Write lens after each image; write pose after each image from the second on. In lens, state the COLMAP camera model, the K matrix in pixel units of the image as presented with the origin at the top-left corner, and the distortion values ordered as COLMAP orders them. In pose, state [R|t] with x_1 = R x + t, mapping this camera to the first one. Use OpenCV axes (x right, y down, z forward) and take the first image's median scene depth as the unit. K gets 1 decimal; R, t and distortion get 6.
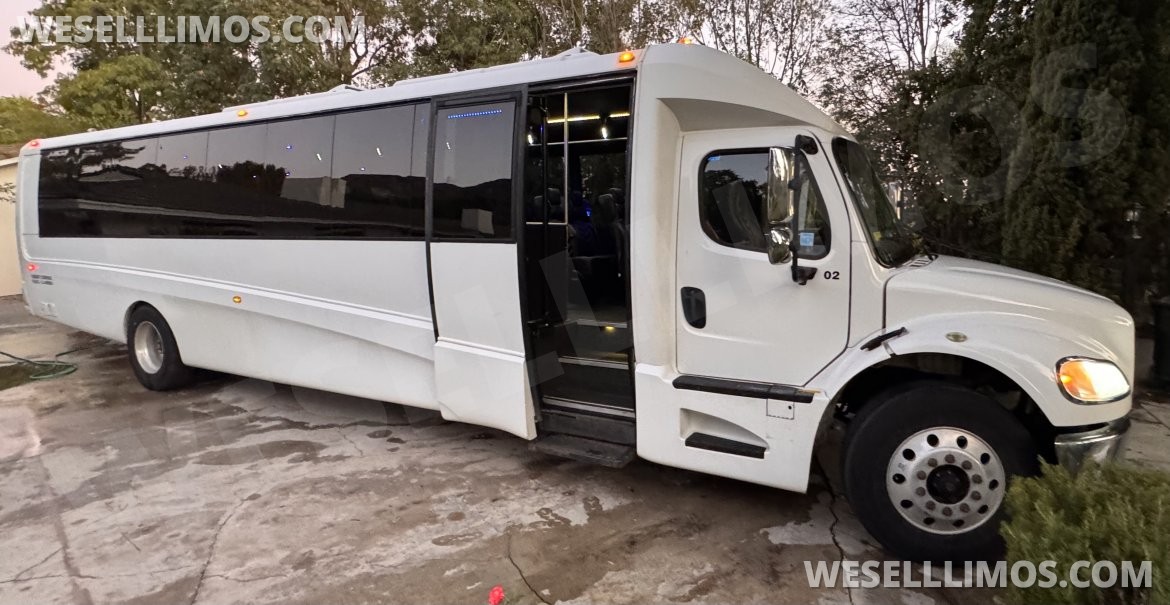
lens RADIAL K [[580.6, 0, 625.8], [0, 580.6, 275.7], [0, 0, 1]] dist [-0.002419, -0.000457]
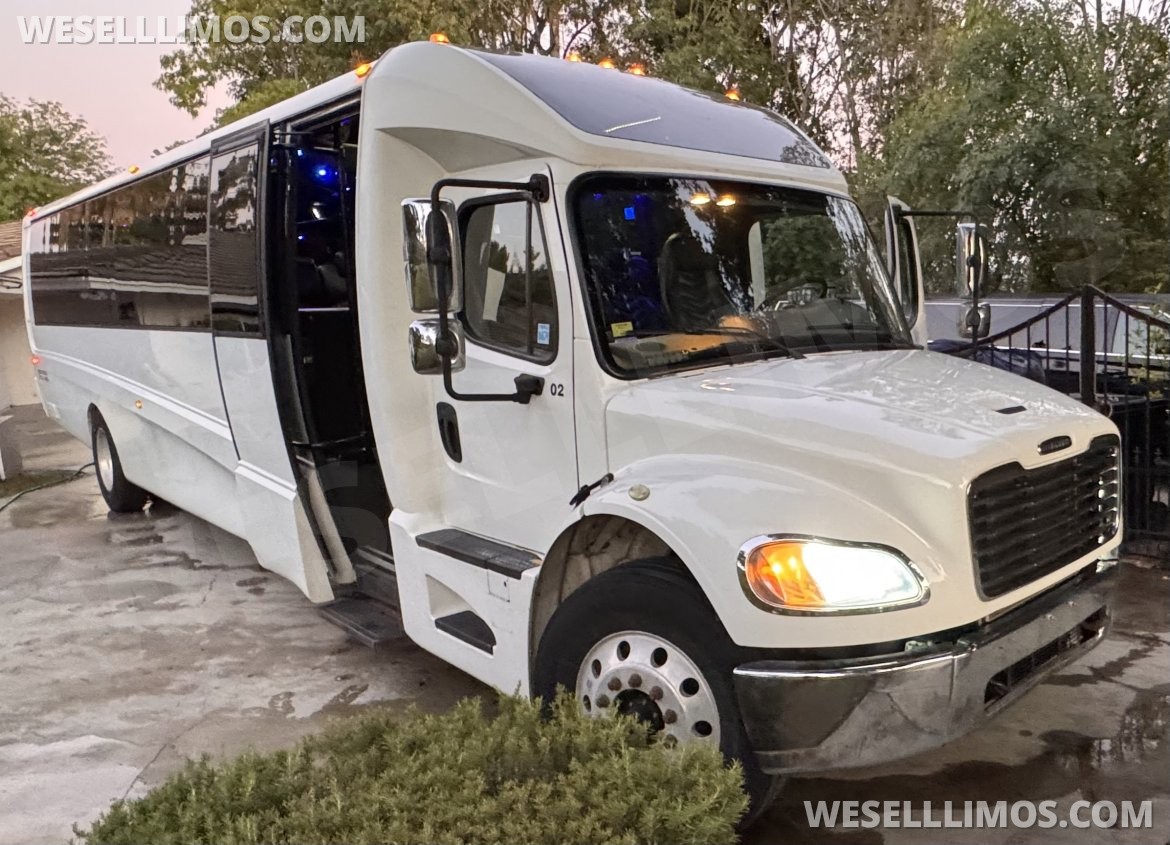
lens RADIAL K [[909.9, 0, 772.1], [0, 909.9, 422.8], [0, 0, 1]] dist [-0.005497, 0.001059]
pose [[0.955103, 0.023138, -0.295370, 0.825783], [-0.004057, 0.997874, 0.065048, -0.029080], [0.296247, -0.060929, 0.953166, 0.085584]]
